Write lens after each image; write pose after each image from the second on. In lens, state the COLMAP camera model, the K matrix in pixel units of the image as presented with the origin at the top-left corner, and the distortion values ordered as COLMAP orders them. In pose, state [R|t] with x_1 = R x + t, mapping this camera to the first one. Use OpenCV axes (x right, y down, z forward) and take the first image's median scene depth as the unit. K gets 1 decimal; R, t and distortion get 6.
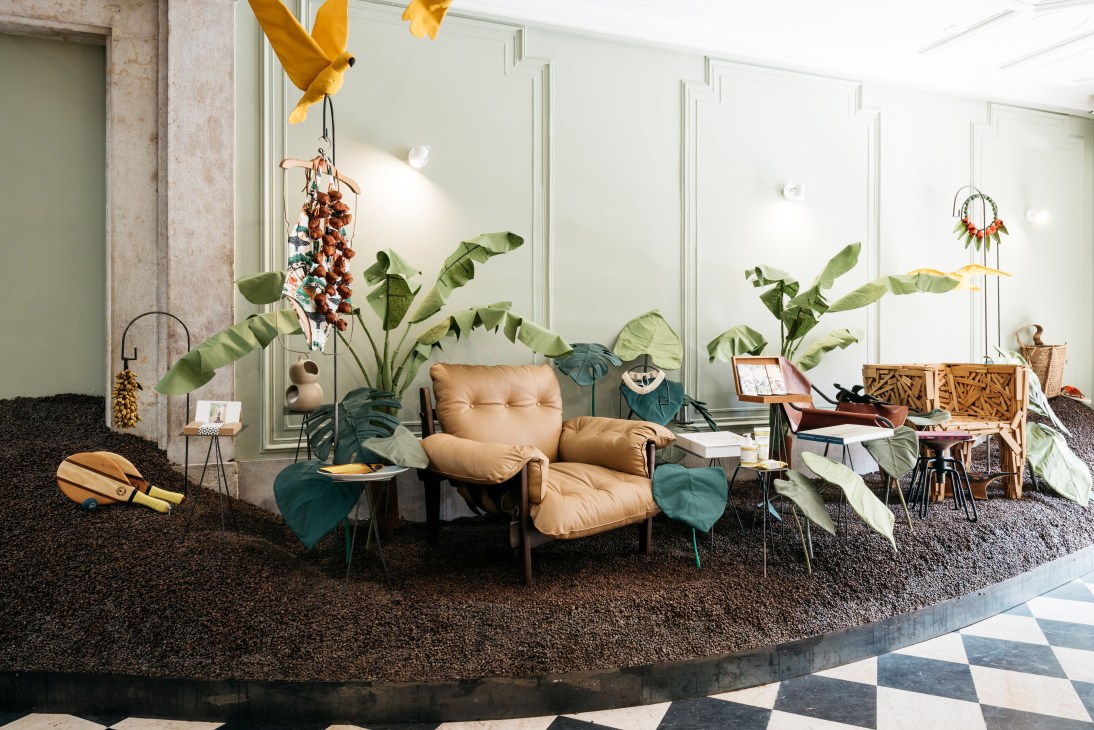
lens RADIAL K [[674.0, 0, 548.1], [0, 674.0, 366.0], [0, 0, 1]] dist [0.000638, -0.000696]
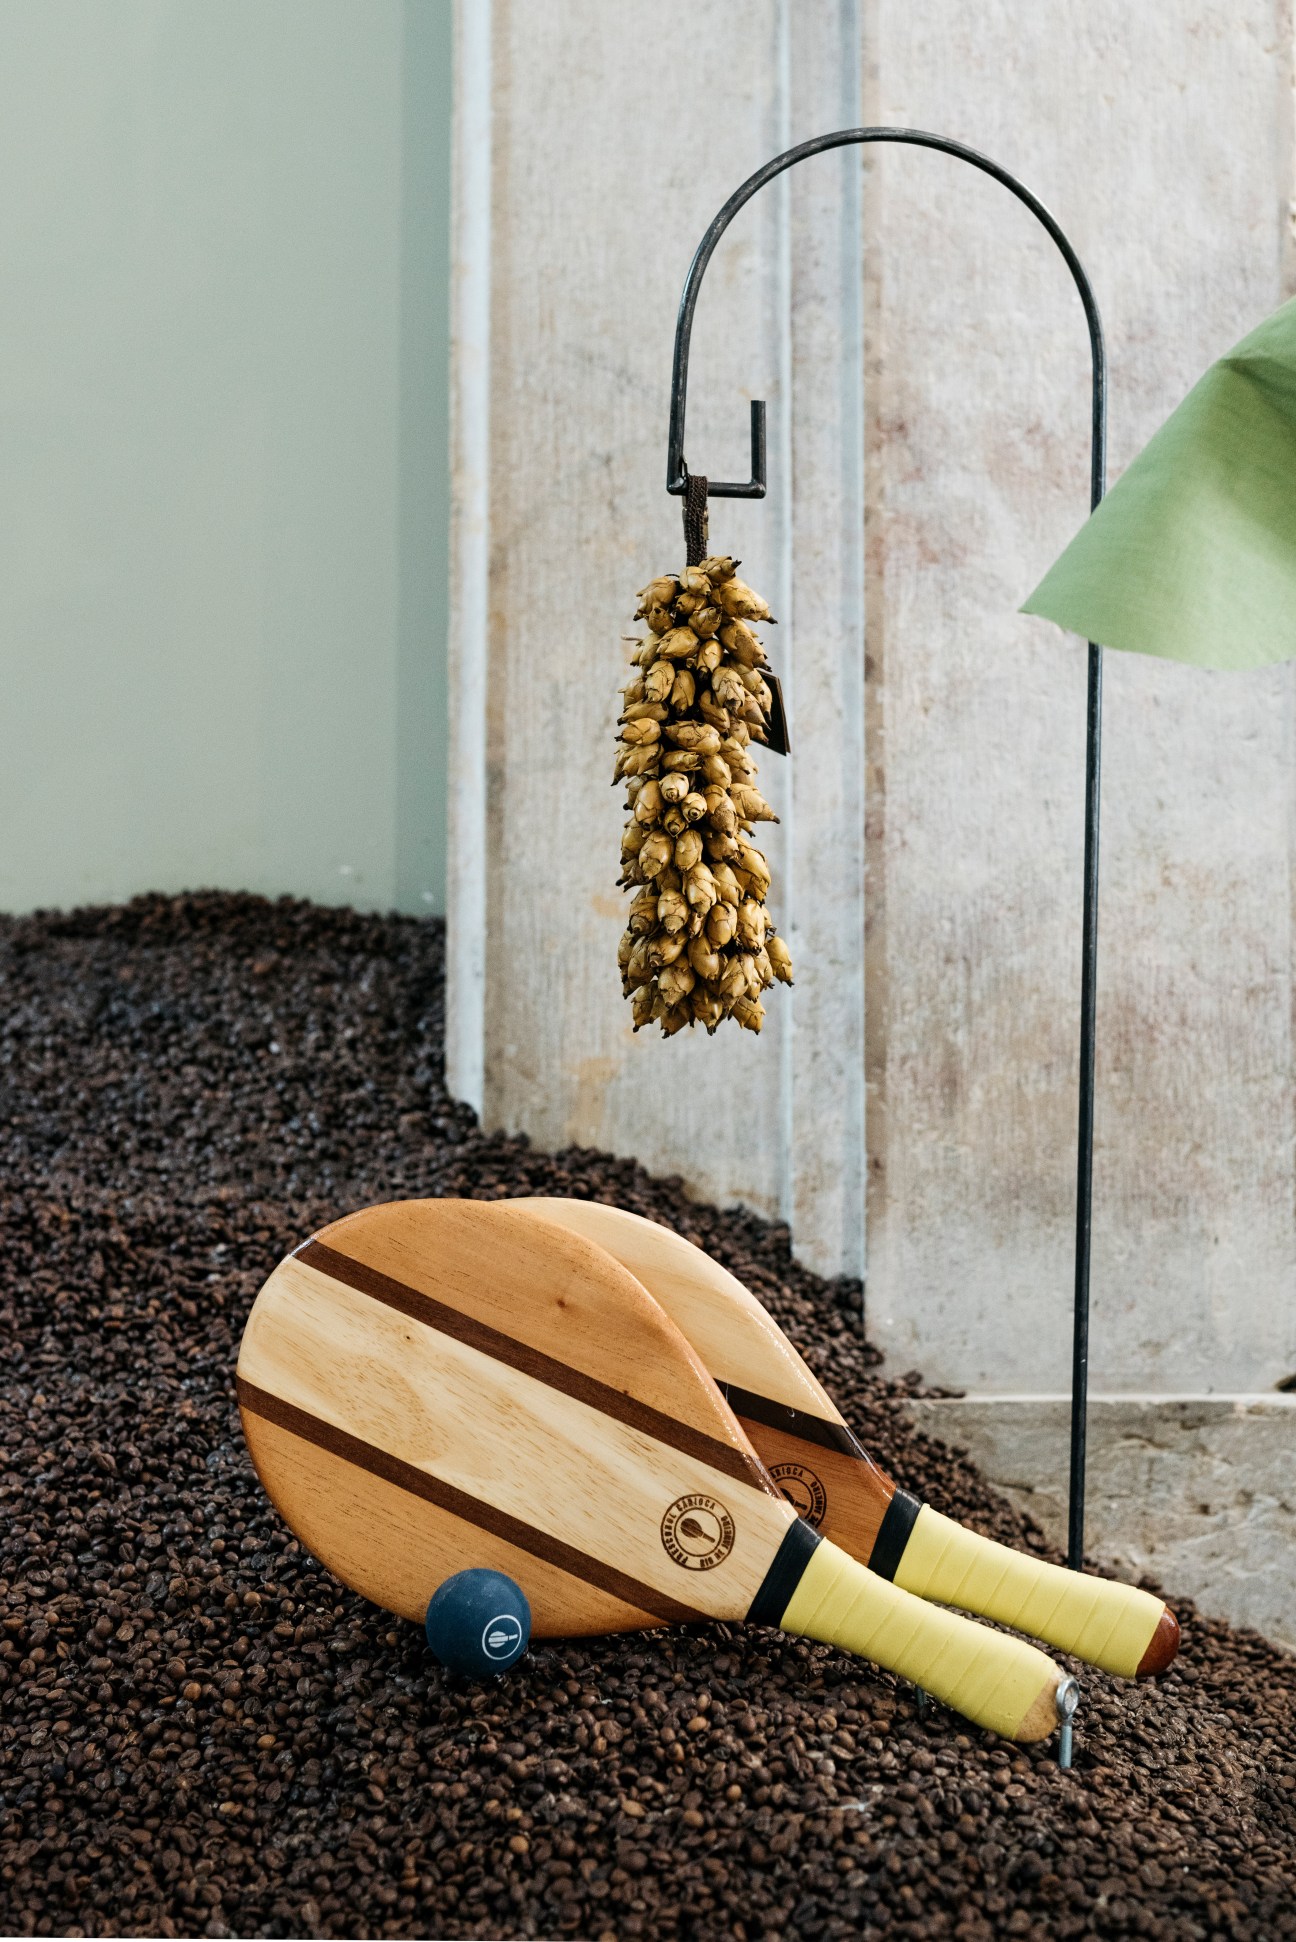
lens RADIAL K [[3077.1, 0, 647.4], [0, 3077.1, 970.5], [0, 0, 1]] dist [0.001651, 0.000000]
pose [[0.927953, -0.021771, -0.372060, -0.428746], [-0.007114, 0.997076, -0.076088, 0.125755], [0.372628, 0.073253, 0.925085, 0.477450]]
